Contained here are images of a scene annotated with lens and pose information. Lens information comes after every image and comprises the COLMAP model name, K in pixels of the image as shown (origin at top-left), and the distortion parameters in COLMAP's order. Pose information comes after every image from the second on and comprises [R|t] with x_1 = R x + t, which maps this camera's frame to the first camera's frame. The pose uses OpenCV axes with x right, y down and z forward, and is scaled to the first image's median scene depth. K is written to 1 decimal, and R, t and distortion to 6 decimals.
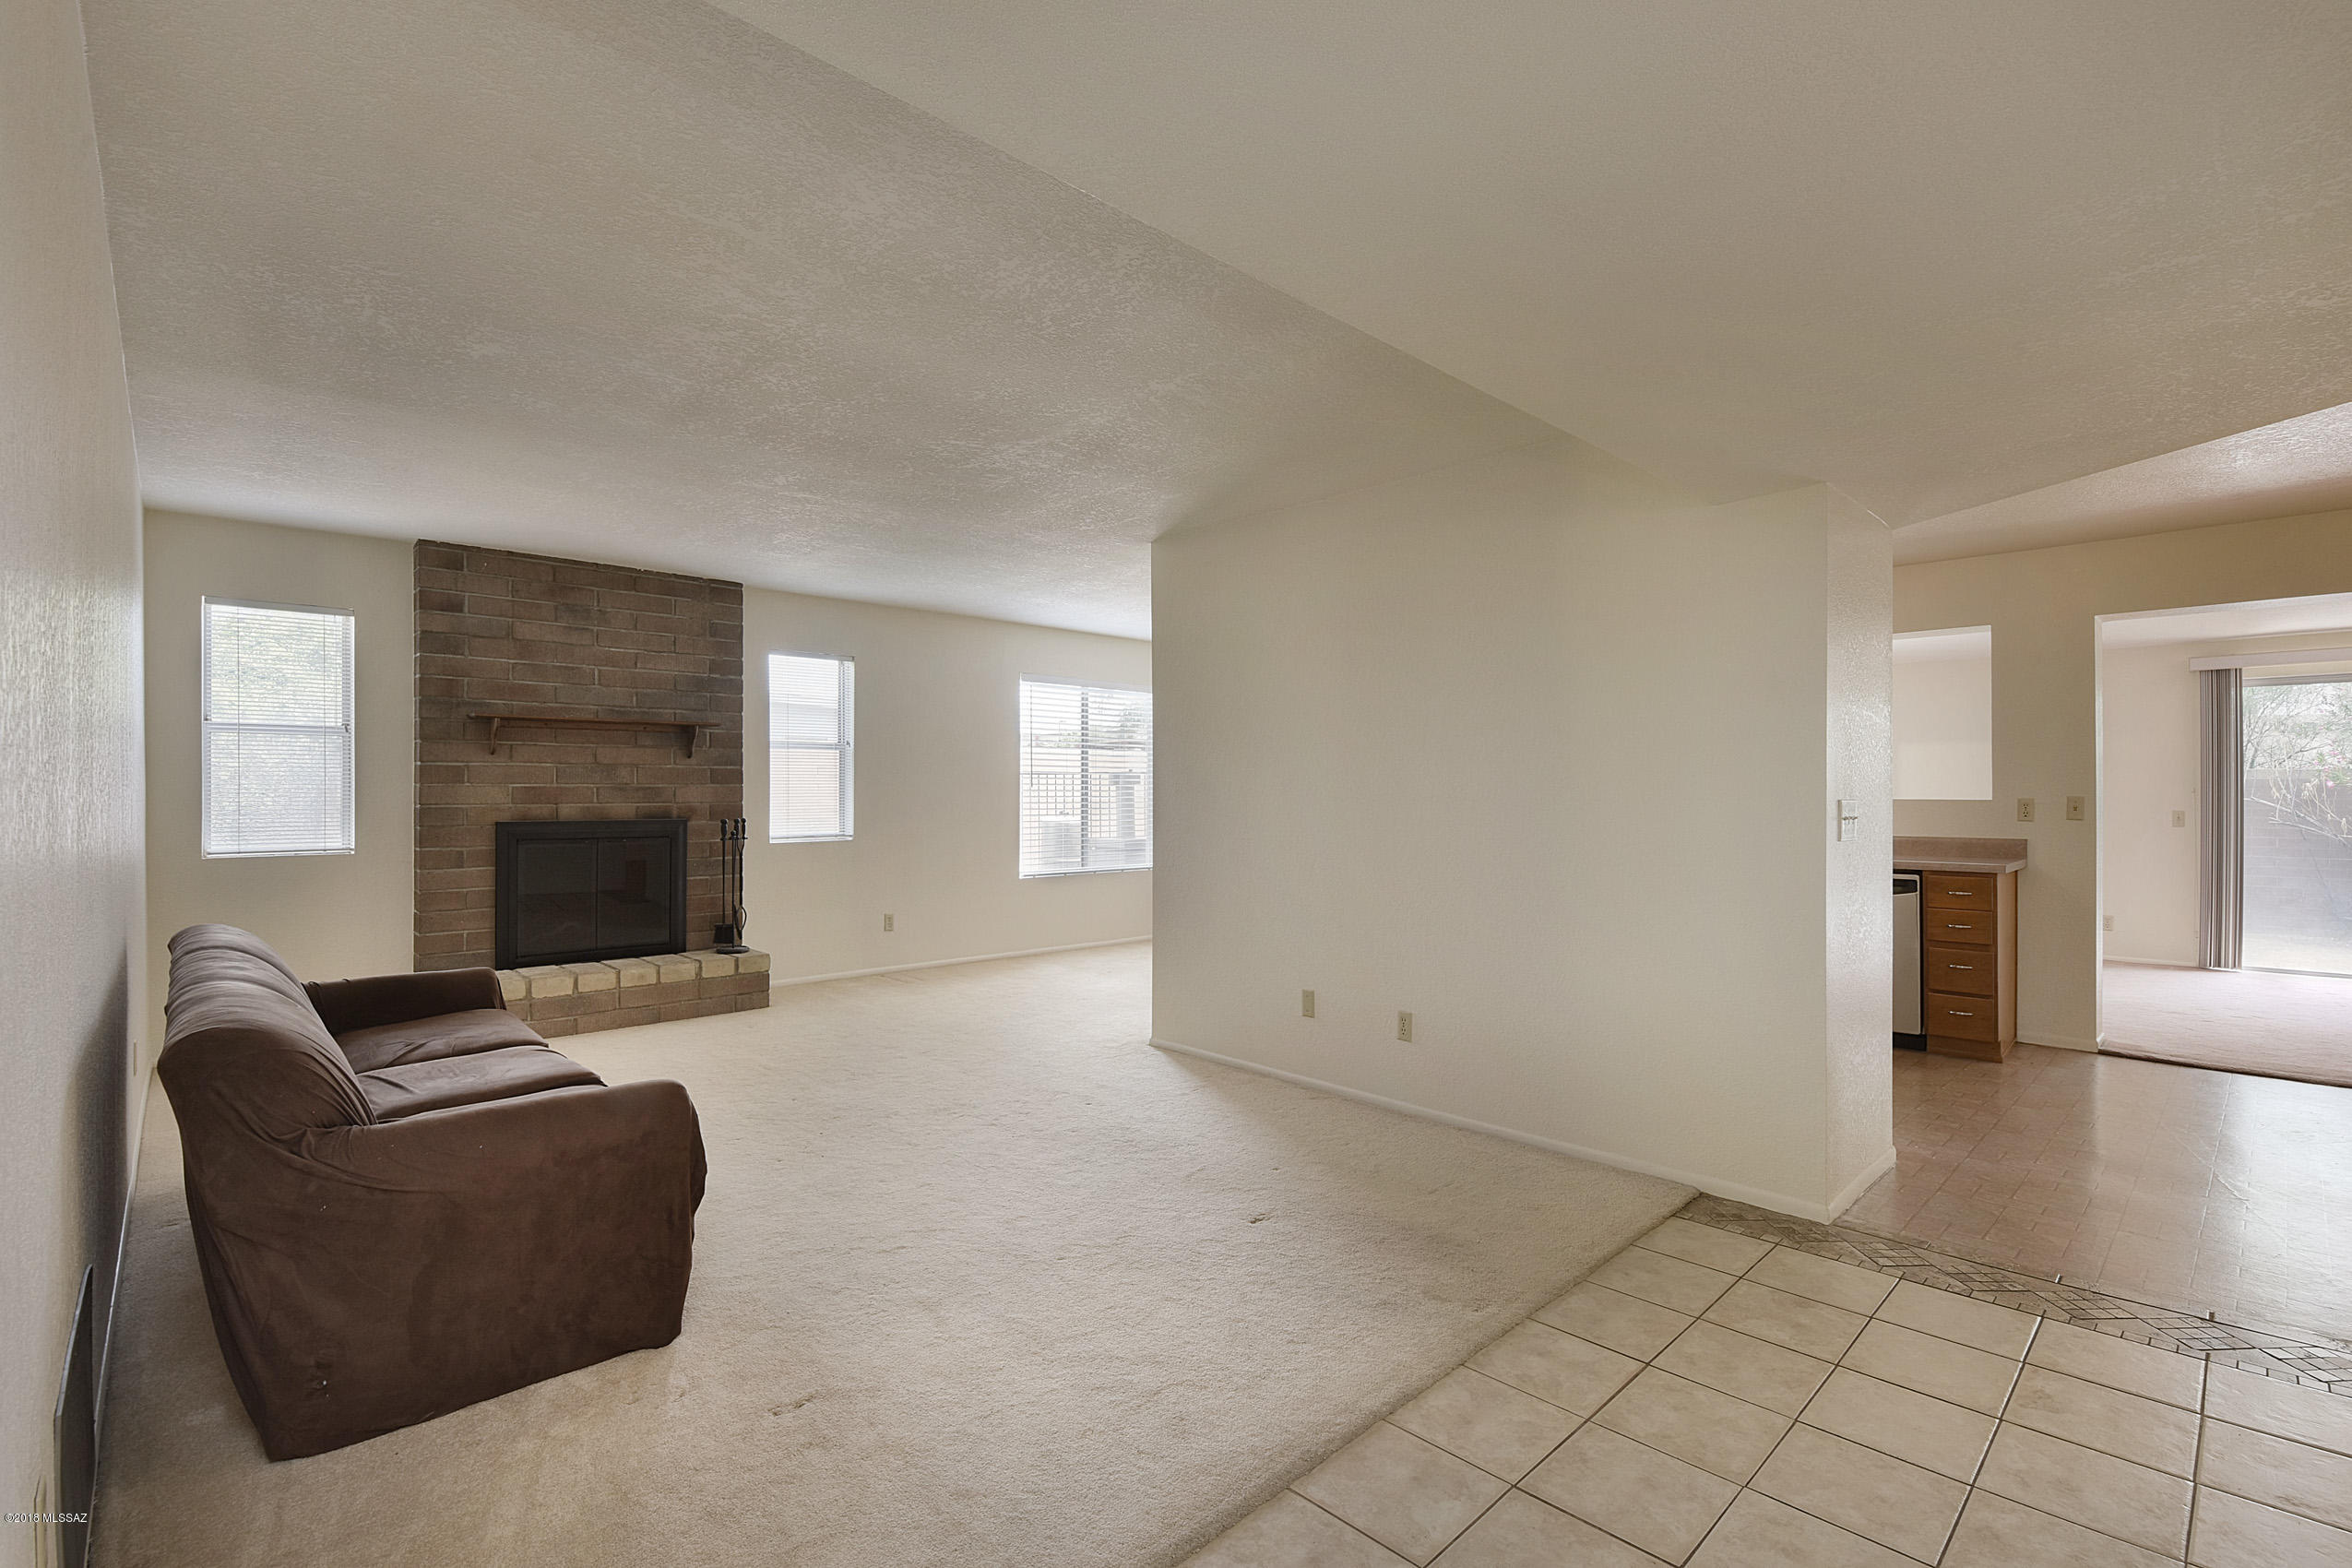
lens RADIAL K [[1054.2, 0, 1080.8], [0, 1054.2, 793.7], [0, 0, 1]] dist [-0.000497, -0.018243]
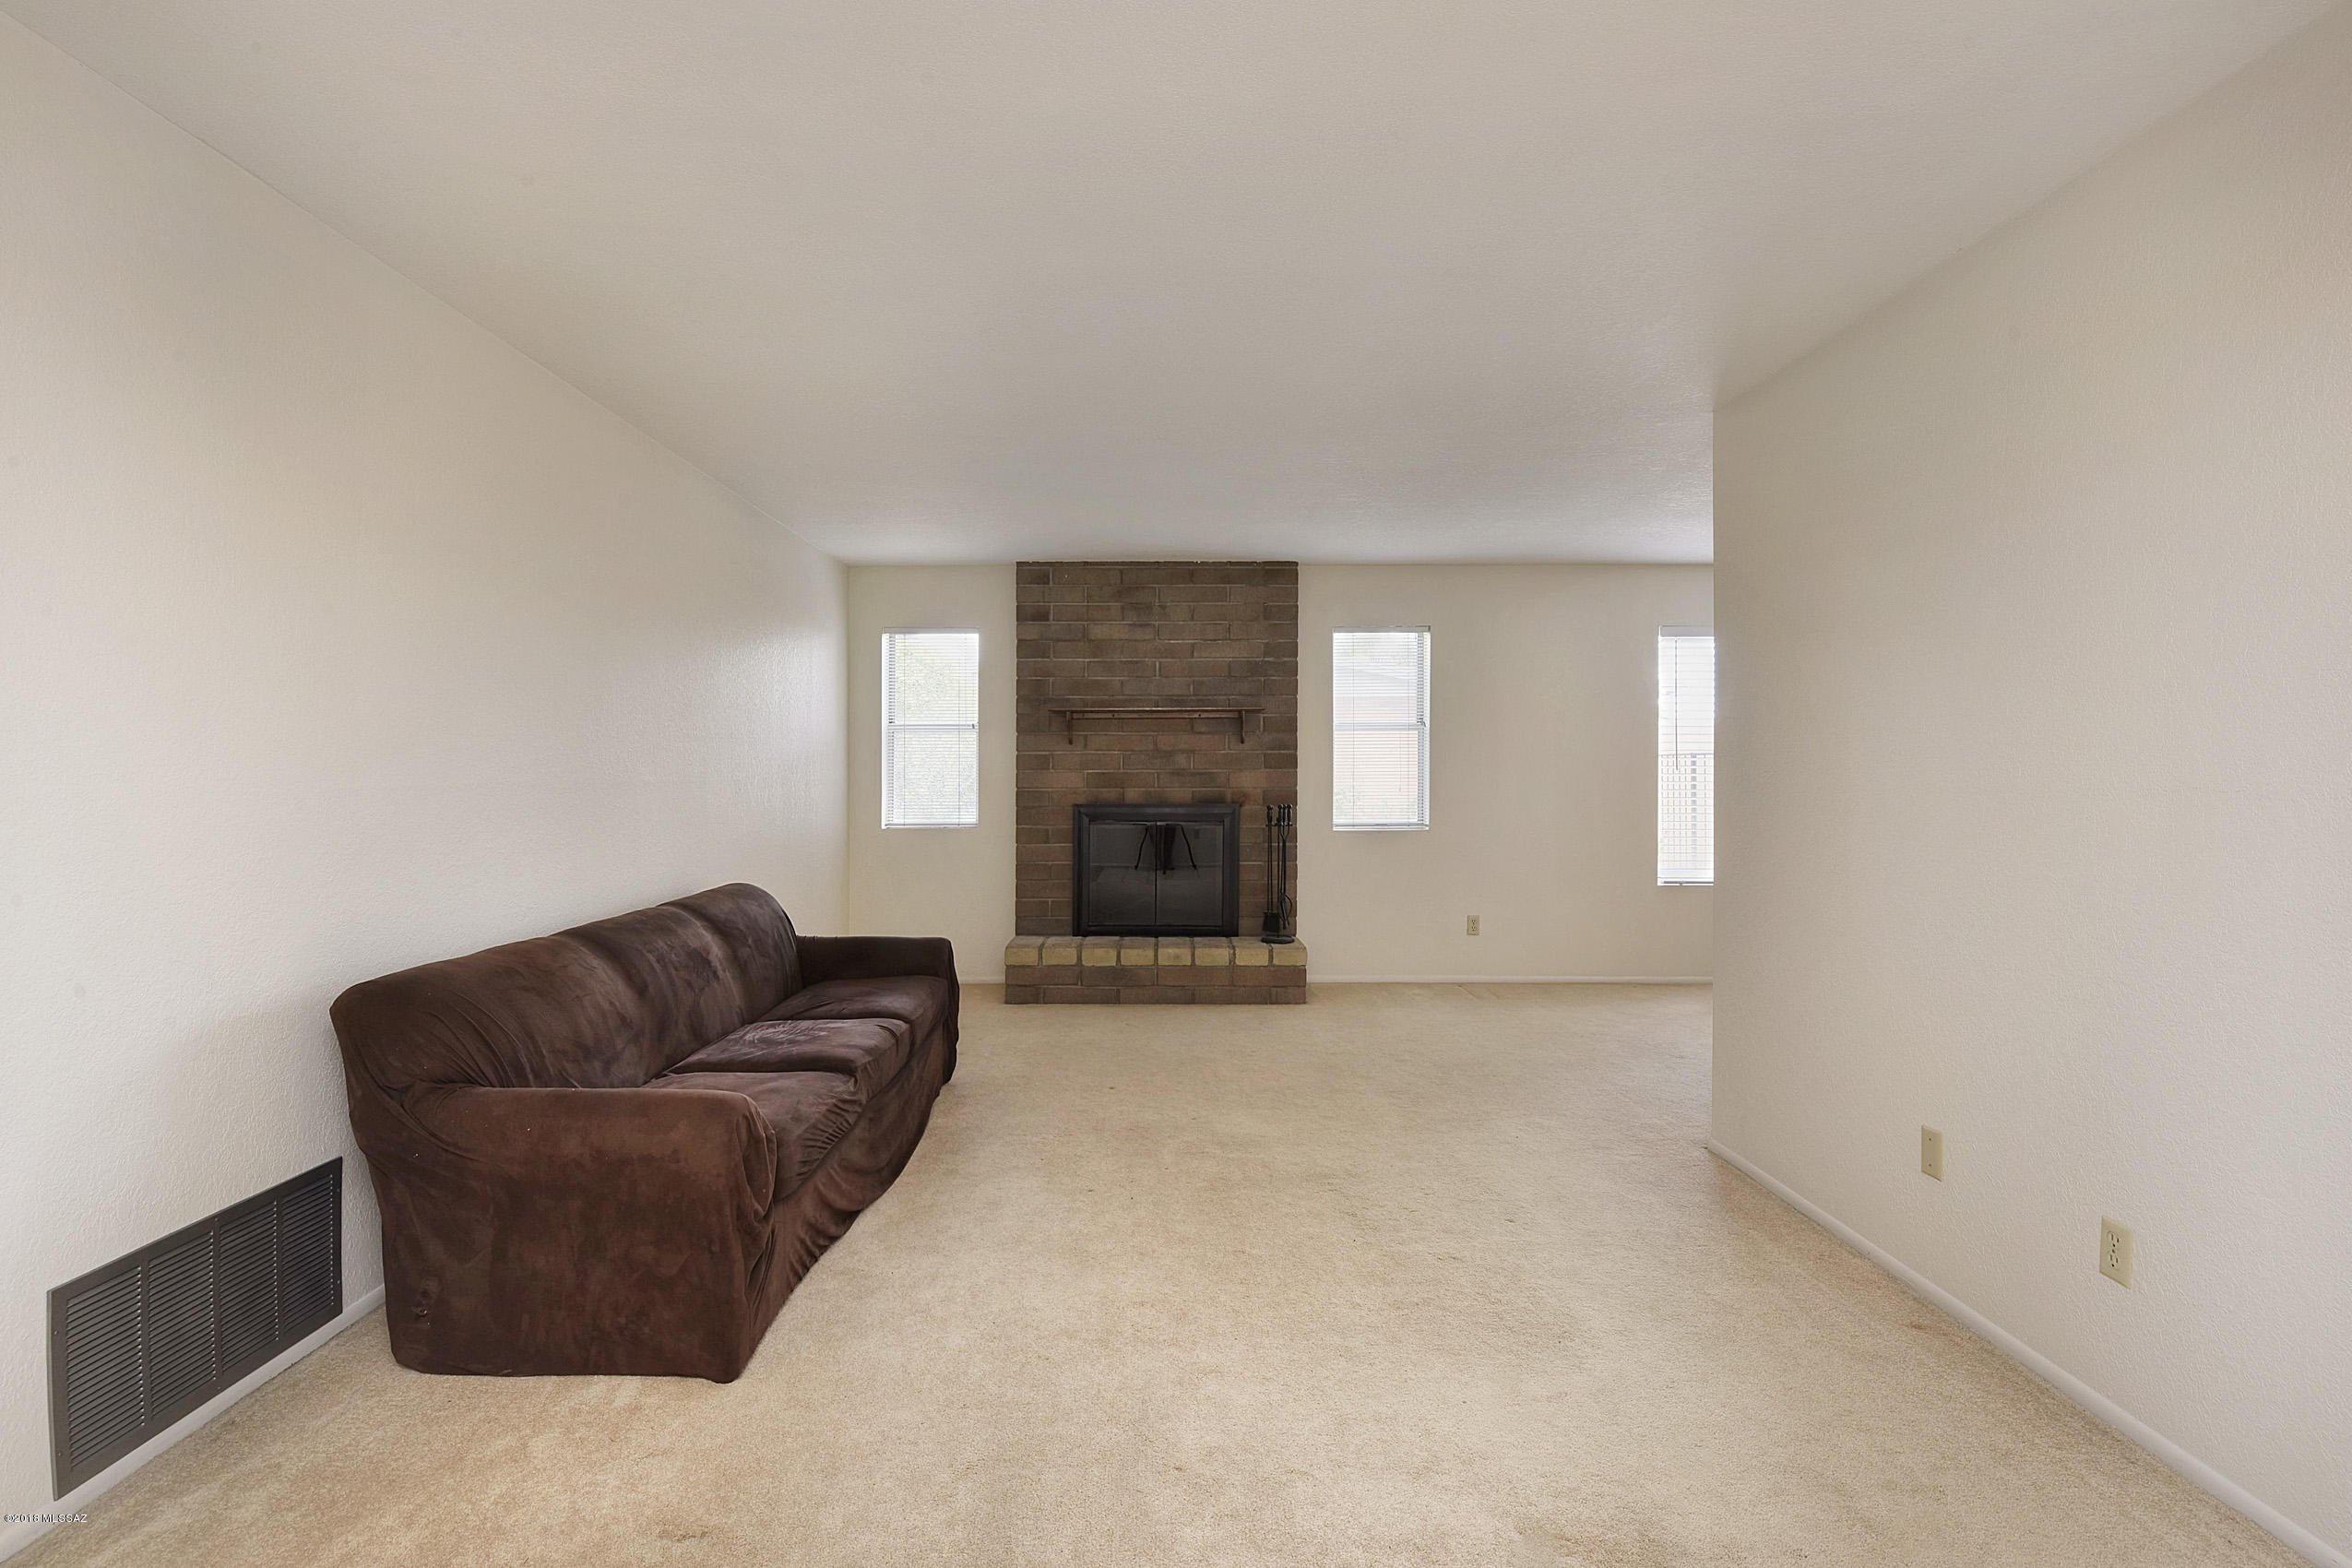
lens RADIAL K [[997.0, 0, 1158.4], [0, 997.0, 760.4], [0, 0, 1]] dist [0.000091, -0.007949]
pose [[0.752391, -0.007528, -0.658674, 0.205256], [0.000536, 0.999941, -0.010815, -0.007598], [0.658717, 0.007784, 0.752351, 0.247909]]
